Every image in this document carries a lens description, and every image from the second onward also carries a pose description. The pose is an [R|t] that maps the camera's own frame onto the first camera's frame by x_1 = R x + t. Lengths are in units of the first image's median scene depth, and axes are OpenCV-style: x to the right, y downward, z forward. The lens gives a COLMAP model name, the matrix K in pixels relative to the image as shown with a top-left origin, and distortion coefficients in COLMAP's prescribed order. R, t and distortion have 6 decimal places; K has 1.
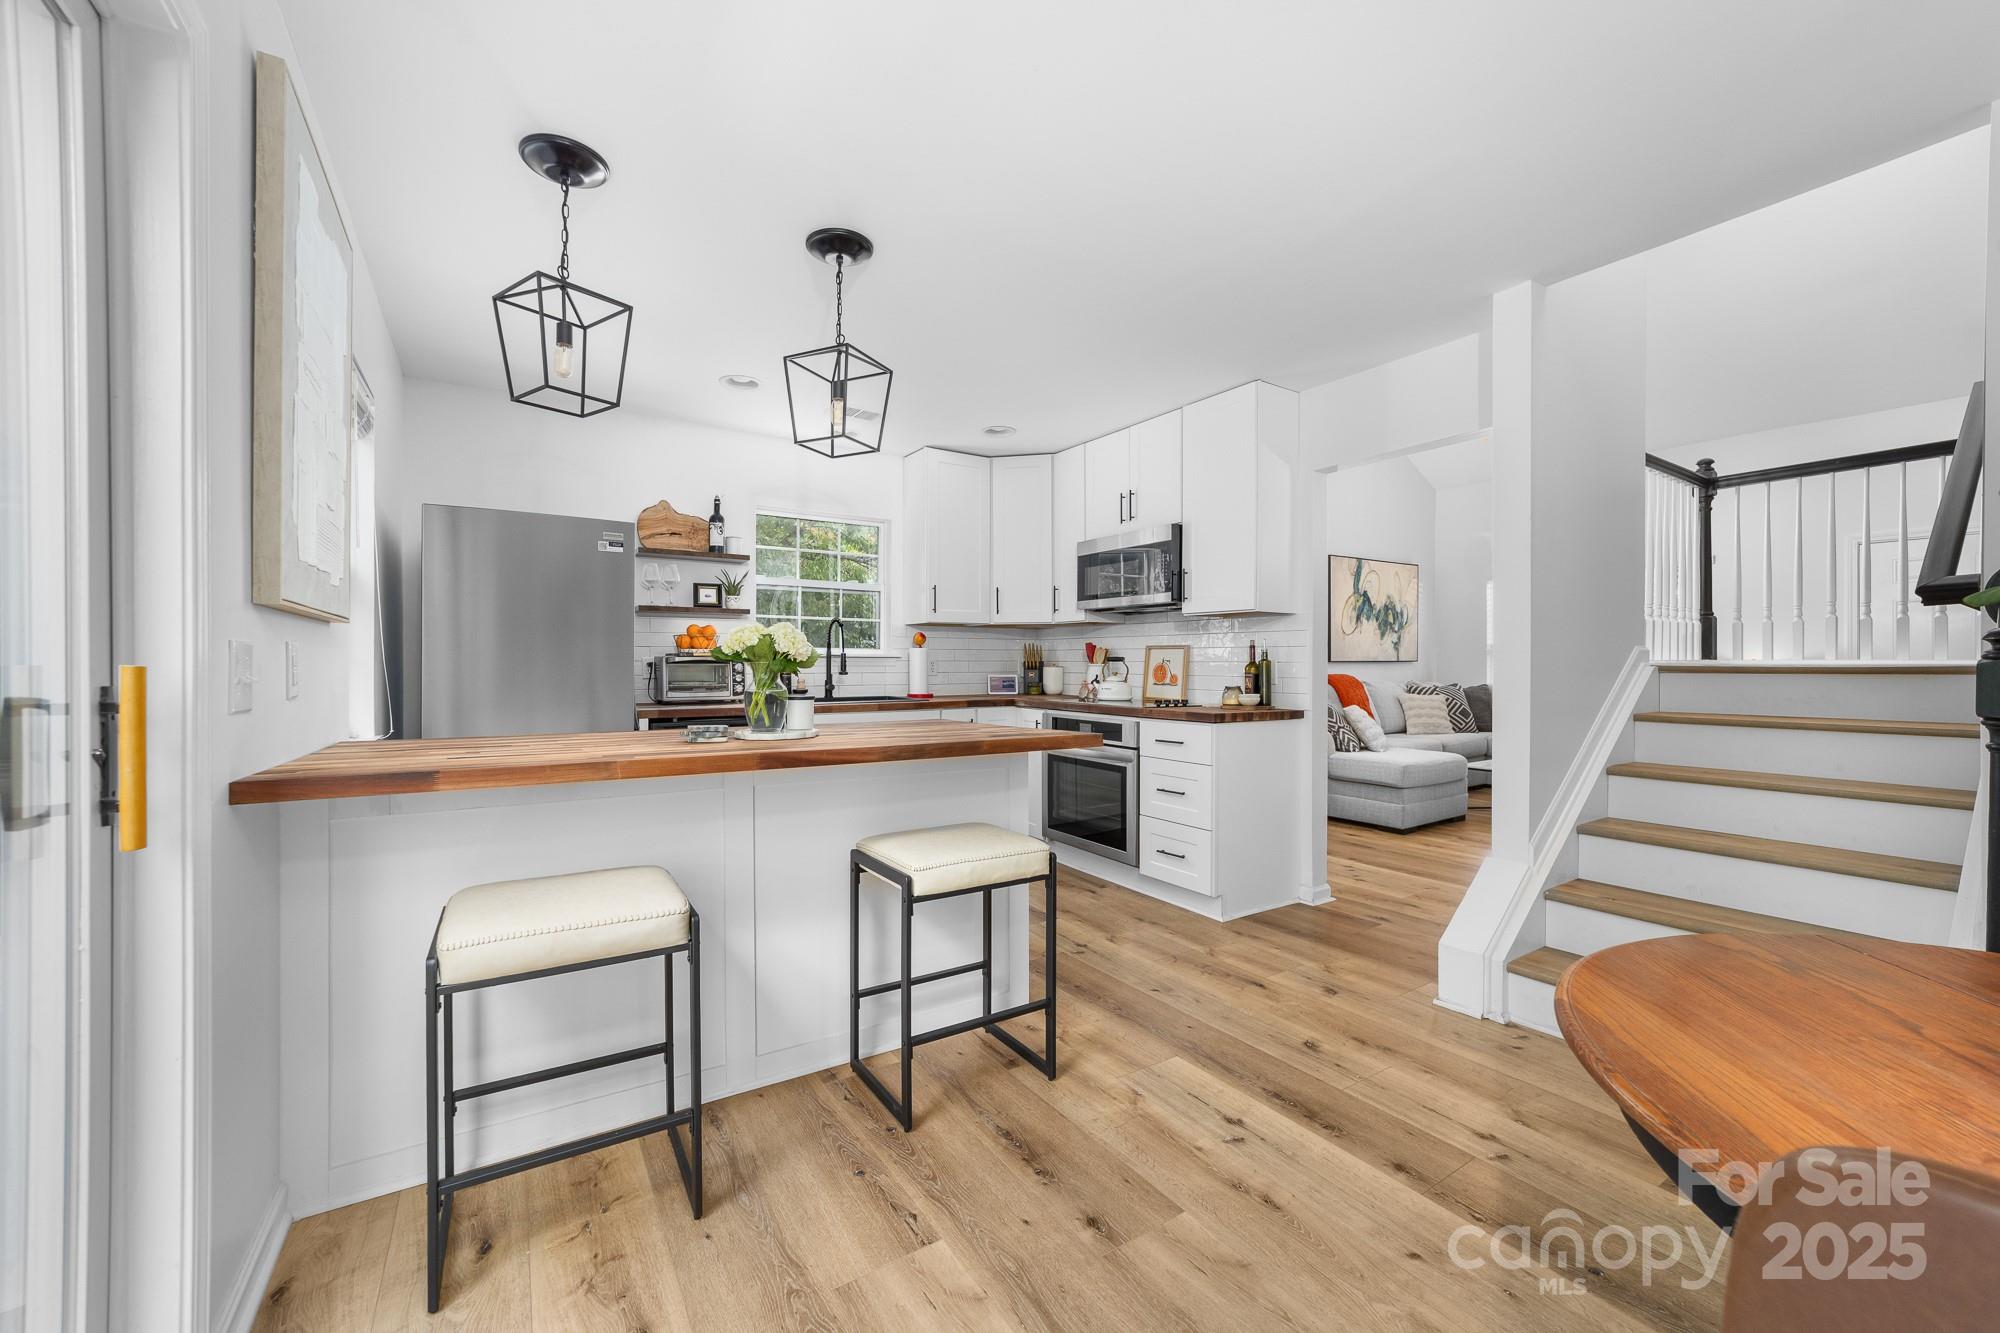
lens RADIAL K [[774.6, 0, 987.4], [0, 774.6, 665.2], [0, 0, 1]] dist [-0.012757, -0.000024]
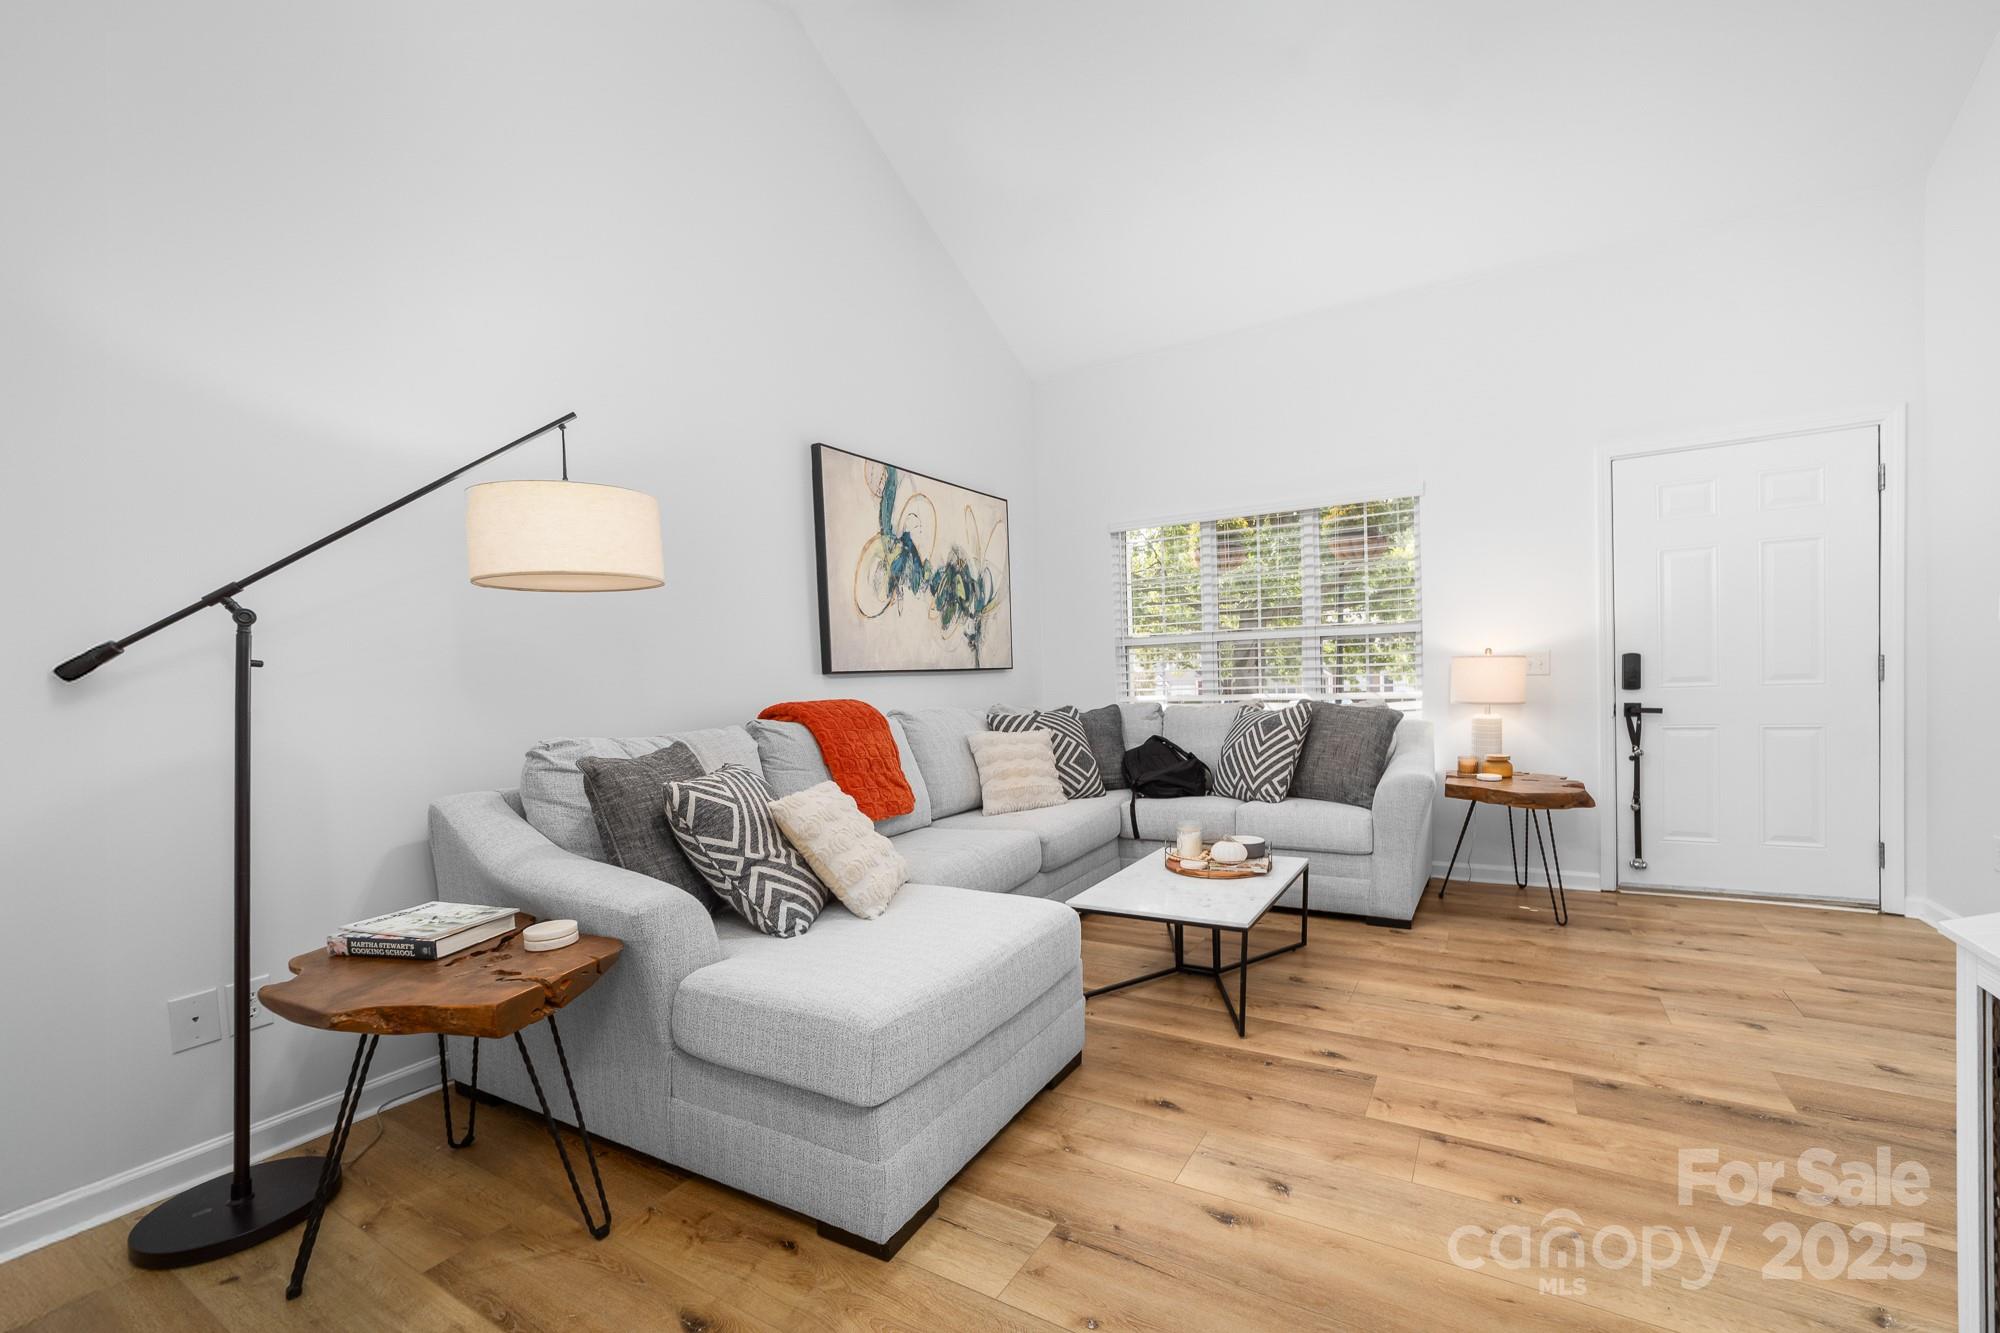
lens RADIAL K [[794.1, 0, 1000.0], [0, 794.1, 666.5], [0, 0, 1]] dist [-0.015540, -0.000019]
pose [[0.908113, -0.023667, 0.418056, 0.582109], [0.033012, 0.999340, -0.015135, 0.003936], [-0.417422, 0.027545, 0.908295, 0.898510]]
